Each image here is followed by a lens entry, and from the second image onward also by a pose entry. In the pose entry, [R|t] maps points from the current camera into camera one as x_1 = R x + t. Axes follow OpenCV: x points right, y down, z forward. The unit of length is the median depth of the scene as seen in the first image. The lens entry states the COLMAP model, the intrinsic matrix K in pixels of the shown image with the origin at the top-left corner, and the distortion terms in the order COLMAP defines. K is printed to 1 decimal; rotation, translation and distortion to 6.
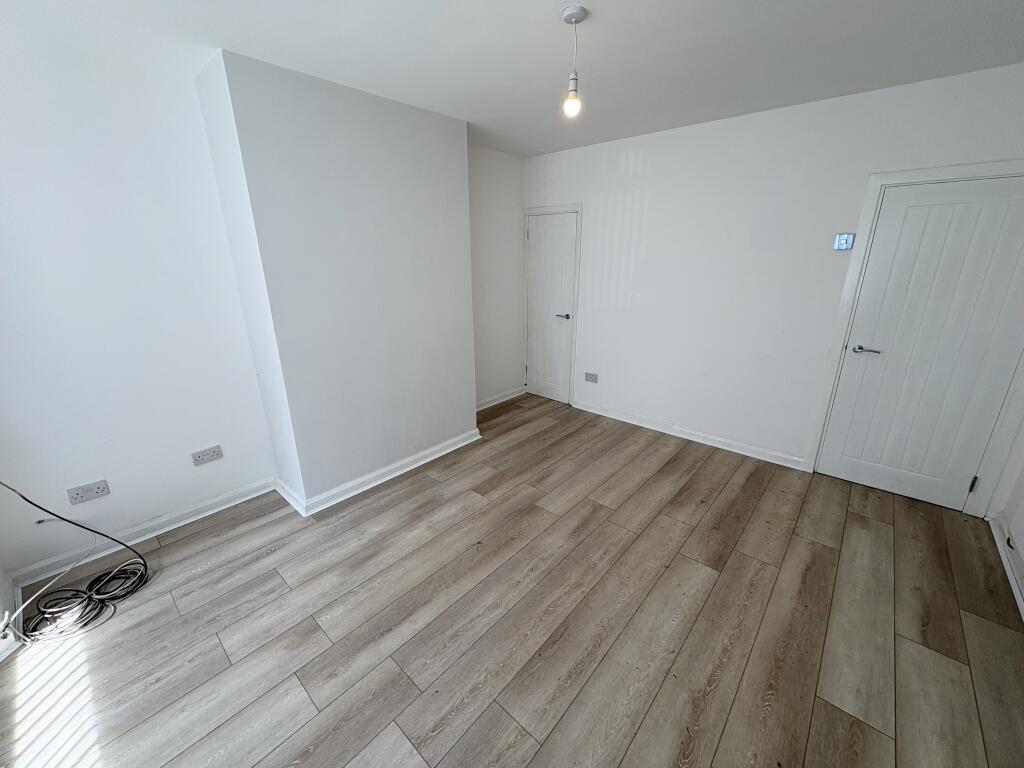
lens RADIAL K [[415.1, 0, 512.0], [0, 415.1, 384.0], [0, 0, 1]] dist [0.000575, 0.000078]
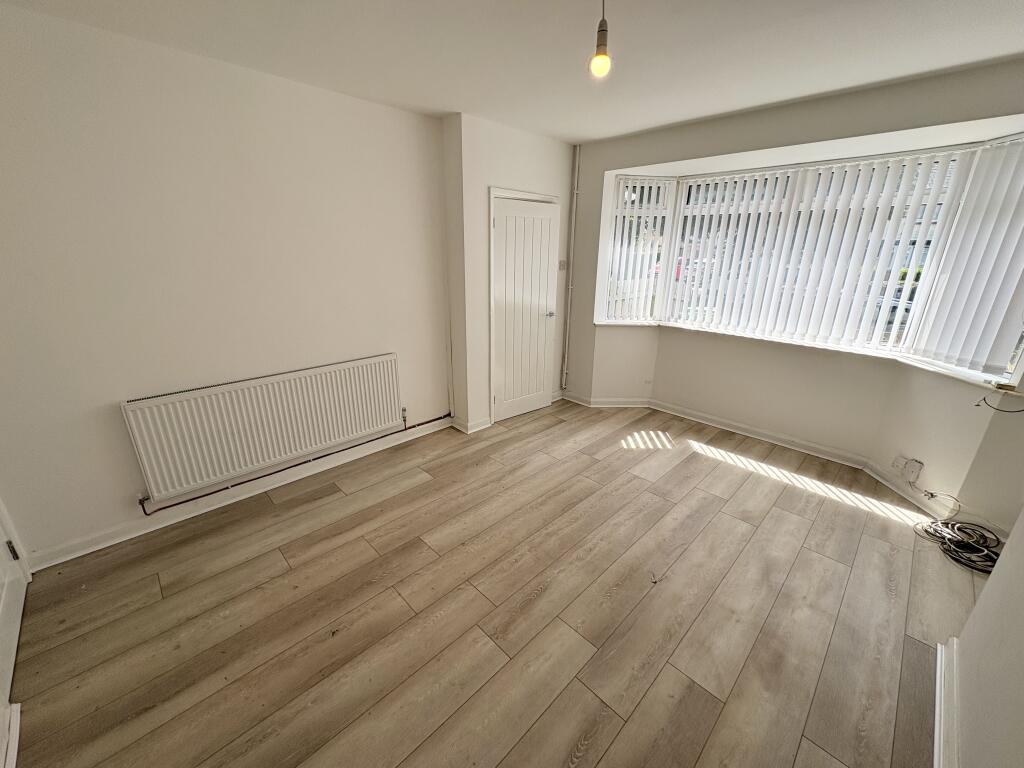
lens RADIAL K [[403.2, 0, 498.5], [0, 403.2, 386.4], [0, 0, 1]] dist [-0.000988, -0.000166]
pose [[-0.994991, -0.039689, 0.091747, 0.197620], [0.022865, 0.803107, 0.595395, -0.486583], [-0.097313, 0.594511, -0.798177, 1.536152]]
